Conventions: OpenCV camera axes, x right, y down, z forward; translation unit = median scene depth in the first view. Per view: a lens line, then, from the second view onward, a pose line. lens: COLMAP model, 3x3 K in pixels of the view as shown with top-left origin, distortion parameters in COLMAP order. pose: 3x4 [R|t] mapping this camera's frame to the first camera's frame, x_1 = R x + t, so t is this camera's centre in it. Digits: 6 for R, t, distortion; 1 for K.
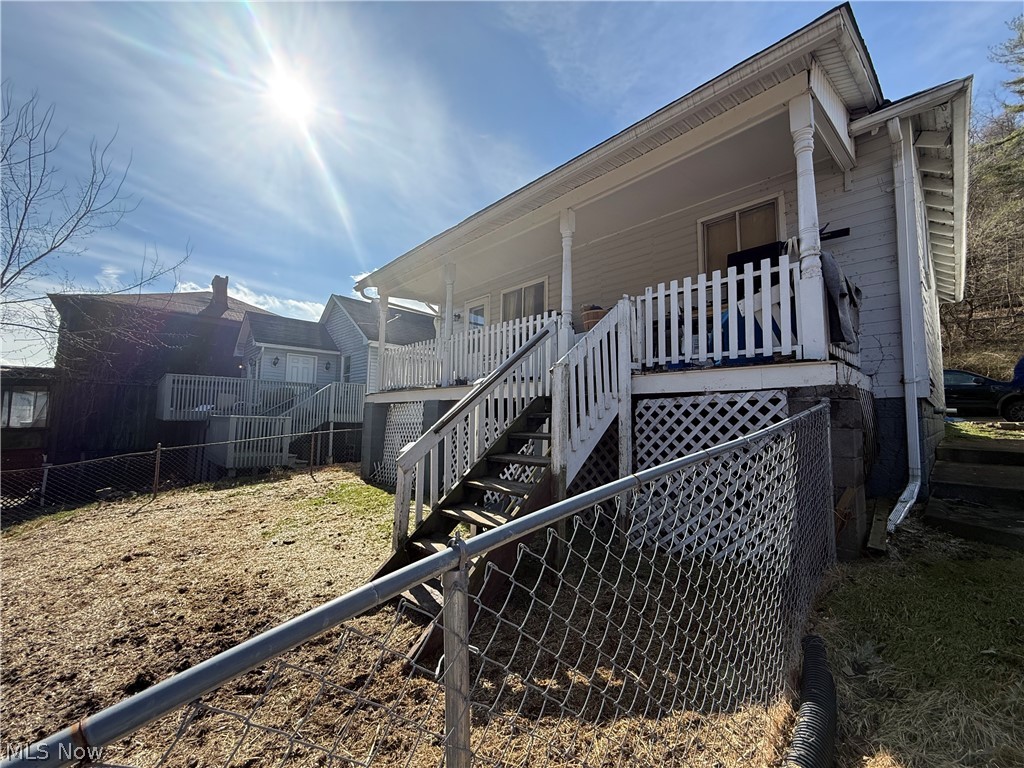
lens RADIAL K [[410.3, 0, 510.3], [0, 410.3, 385.9], [0, 0, 1]] dist [0.000804, 0.000396]
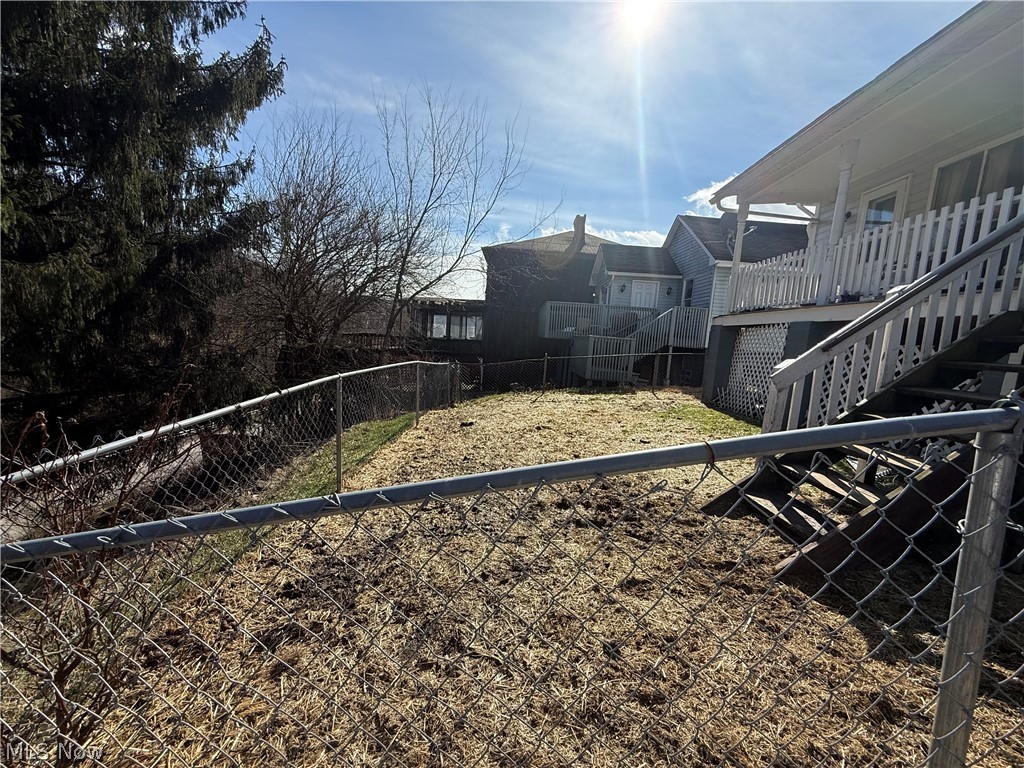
lens RADIAL K [[410.3, 0, 510.3], [0, 410.3, 385.9], [0, 0, 1]] dist [0.000804, 0.000396]
pose [[0.722282, 0.118152, -0.681432, -0.029208], [0.000640, 0.985184, 0.171498, 0.018423], [0.691599, -0.124306, 0.711505, -0.033291]]
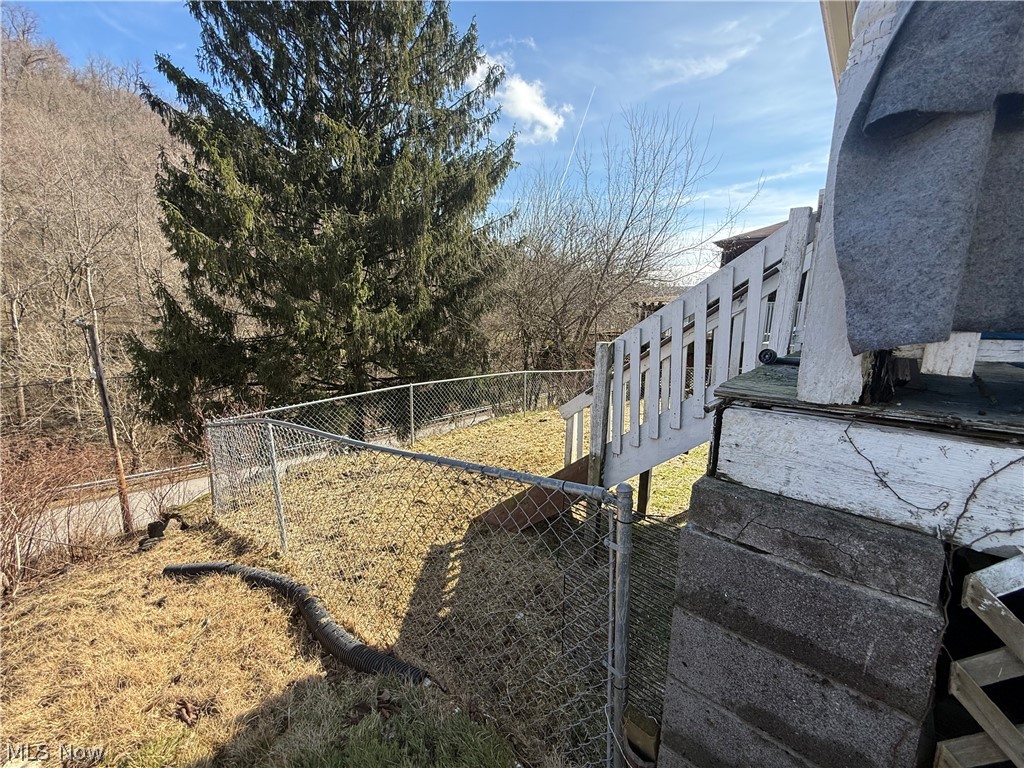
lens RADIAL K [[410.3, 0, 510.3], [0, 410.3, 385.9], [0, 0, 1]] dist [0.000804, 0.000396]
pose [[0.094052, 0.162731, -0.982178, 0.361626], [0.066546, 0.983317, 0.169292, -0.040442], [0.993341, -0.081283, 0.081653, 0.265270]]
